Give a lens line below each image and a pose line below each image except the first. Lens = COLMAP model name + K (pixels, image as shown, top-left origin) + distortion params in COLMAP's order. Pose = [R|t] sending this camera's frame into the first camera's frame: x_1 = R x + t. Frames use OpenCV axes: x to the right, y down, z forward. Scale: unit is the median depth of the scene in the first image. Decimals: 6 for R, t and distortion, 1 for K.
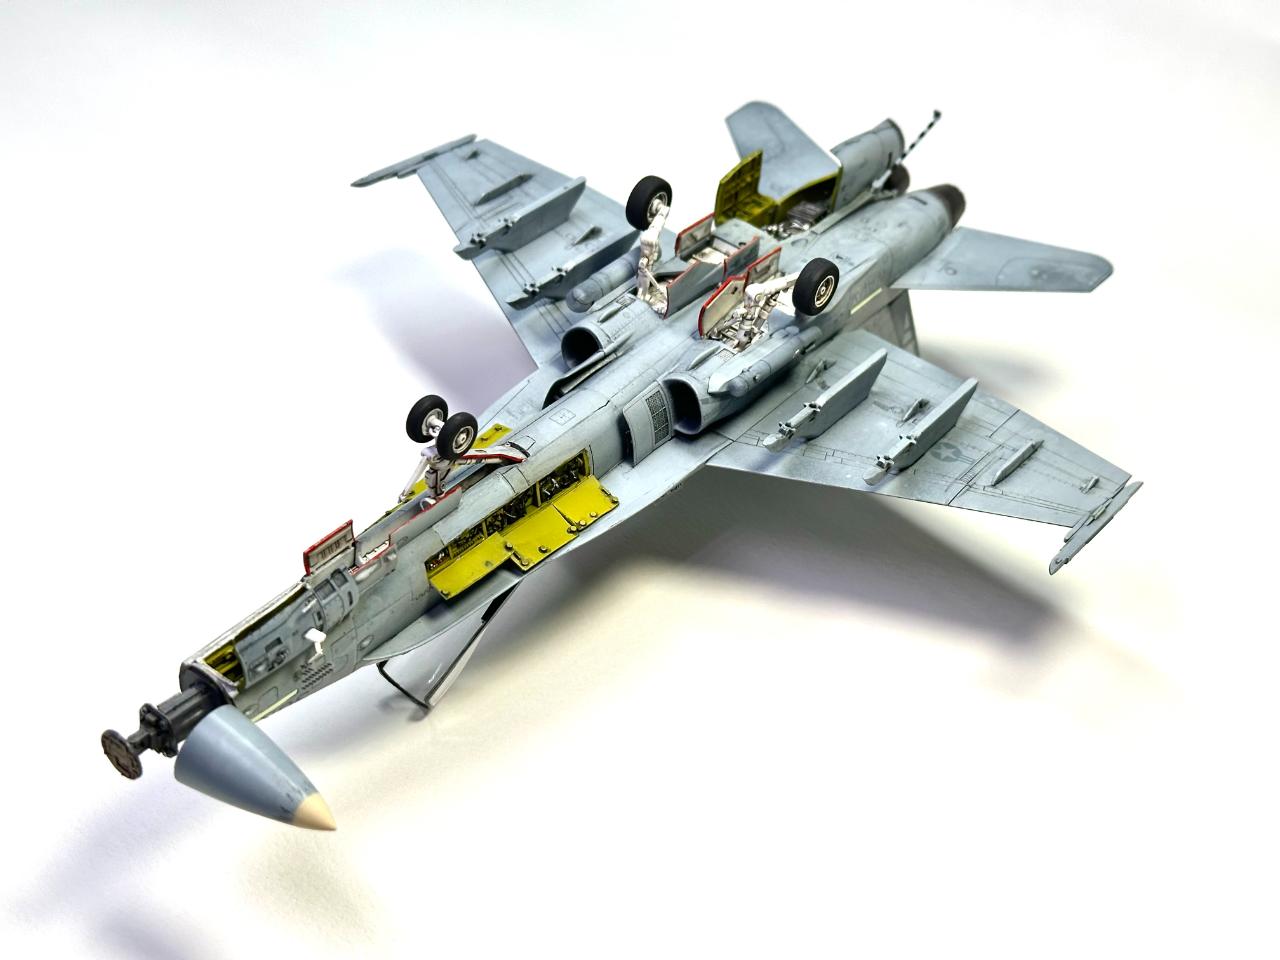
lens RADIAL K [[1876.2, 0, 640.0], [0, 1876.2, 480.0], [0, 0, 1]] dist [0.114689, -0.006613]
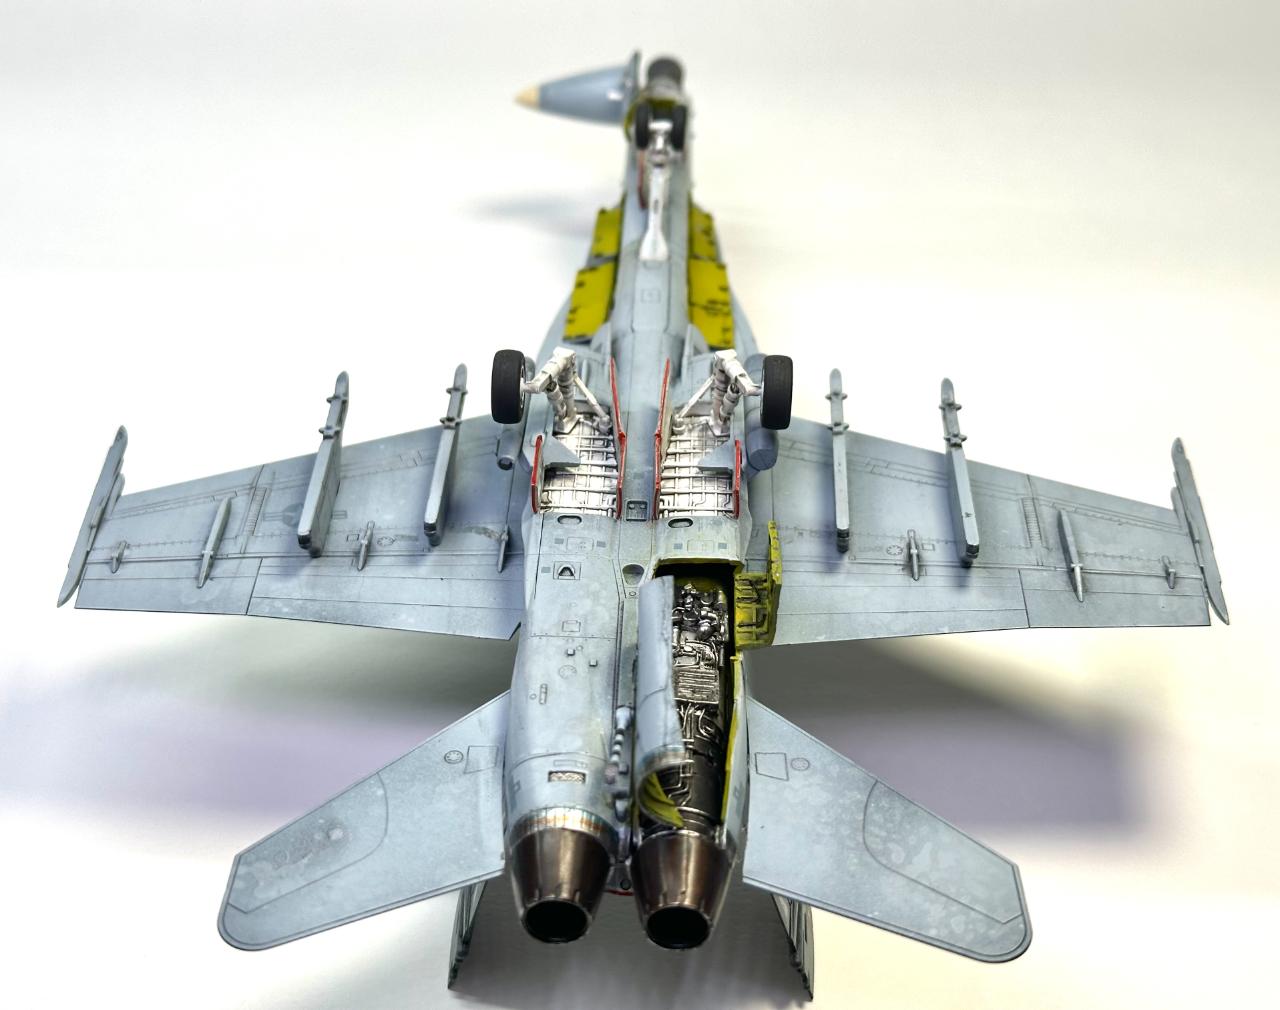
lens RADIAL K [[1968.4, 0, 640.0], [0, 1968.4, 505.0], [0, 0, 1]] dist [0.103646, 0.022015]
pose [[-0.816241, 0.250445, -0.520604, 0.431675], [-0.434596, 0.327534, 0.838956, -0.706354], [0.380628, 0.911043, -0.158504, 1.056851]]
